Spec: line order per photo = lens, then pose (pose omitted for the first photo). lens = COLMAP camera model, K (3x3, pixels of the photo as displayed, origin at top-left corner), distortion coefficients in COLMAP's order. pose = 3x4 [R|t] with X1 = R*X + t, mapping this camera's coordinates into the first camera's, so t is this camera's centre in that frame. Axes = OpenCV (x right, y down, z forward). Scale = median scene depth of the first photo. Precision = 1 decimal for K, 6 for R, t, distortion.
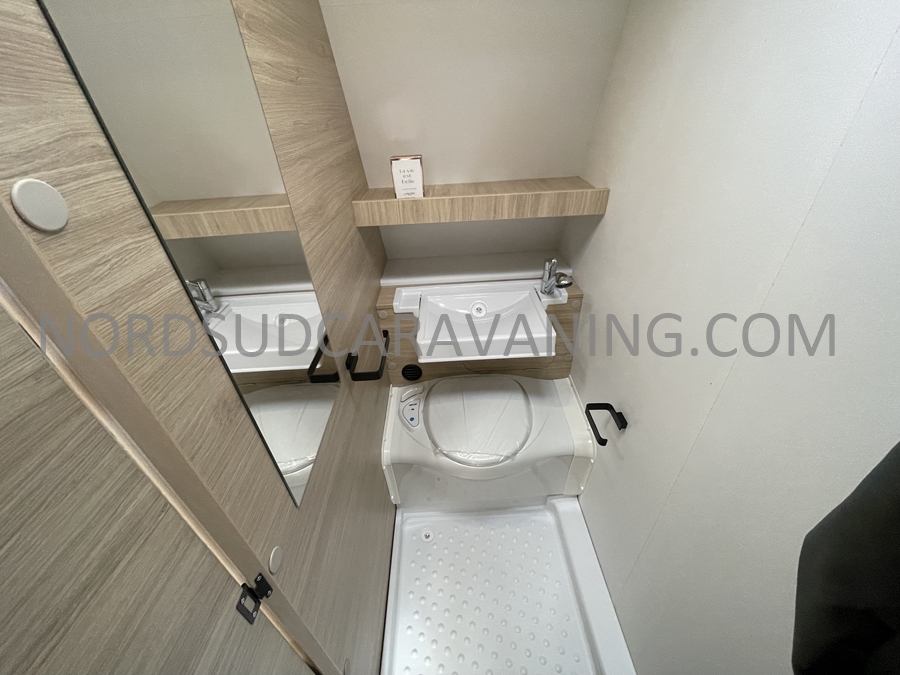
lens RADIAL K [[365.7, 0, 450.3], [0, 365.7, 338.0], [0, 0, 1]] dist [-0.001590, -0.000673]
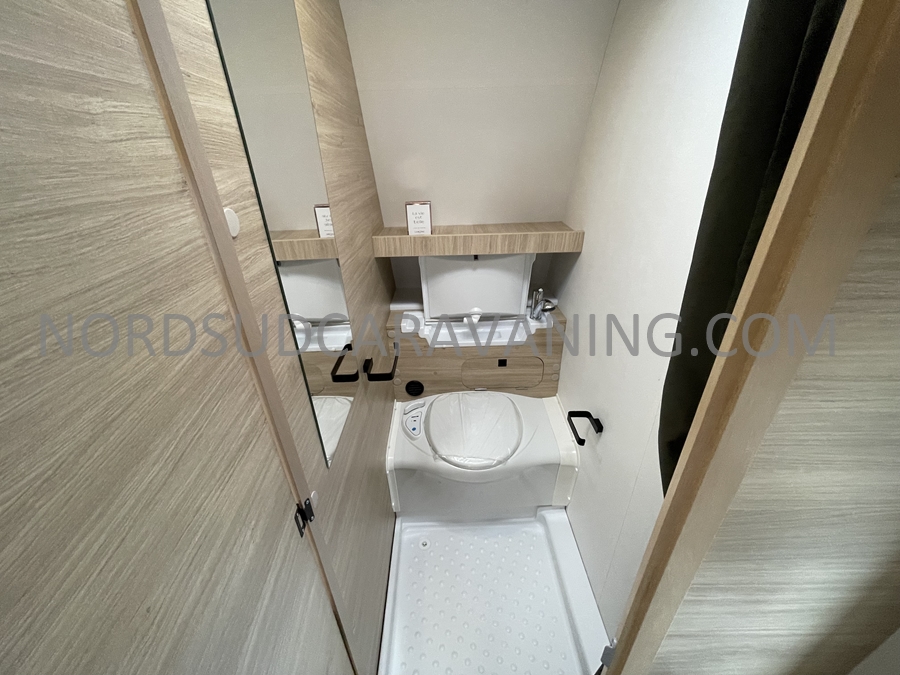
lens RADIAL K [[365.7, 0, 450.6], [0, 365.7, 338.9], [0, 0, 1]] dist [-0.001590, -0.000673]
pose [[0.999741, 0.021397, 0.007775, -0.011257], [-0.020461, 0.994244, -0.105166, 0.080726], [-0.009980, 0.104980, 0.994424, -0.160293]]
